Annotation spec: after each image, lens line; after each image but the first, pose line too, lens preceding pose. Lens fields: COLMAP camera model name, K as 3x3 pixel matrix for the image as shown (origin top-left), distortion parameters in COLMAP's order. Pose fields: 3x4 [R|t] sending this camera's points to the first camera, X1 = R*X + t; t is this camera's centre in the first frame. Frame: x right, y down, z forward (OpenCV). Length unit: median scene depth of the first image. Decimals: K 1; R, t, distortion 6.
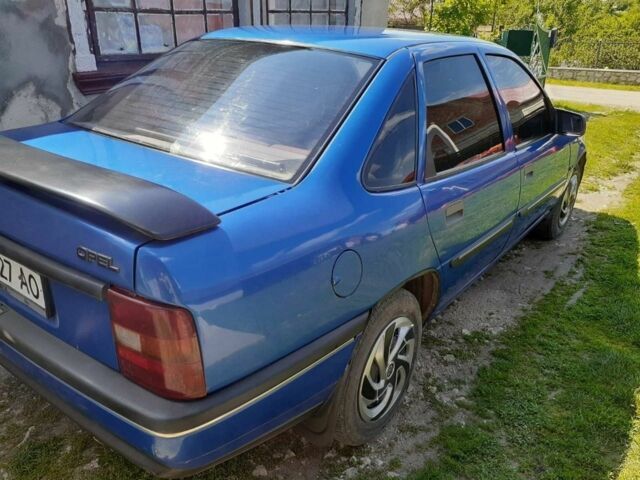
lens RADIAL K [[492.3, 0, 320.0], [0, 492.3, 240.0], [0, 0, 1]] dist [-0.006409, -0.011745]
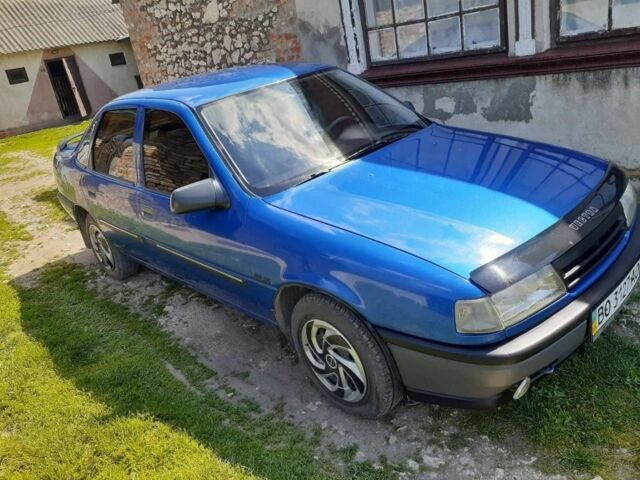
lens RADIAL K [[492.3, 0, 320.0], [0, 492.3, 240.0], [0, 0, 1]] dist [-0.006409, -0.011745]
pose [[-0.119613, 0.386527, -0.914489, 1.050047], [-0.243474, 0.881554, 0.404453, -0.463629], [0.962503, 0.271032, -0.011336, 1.018679]]
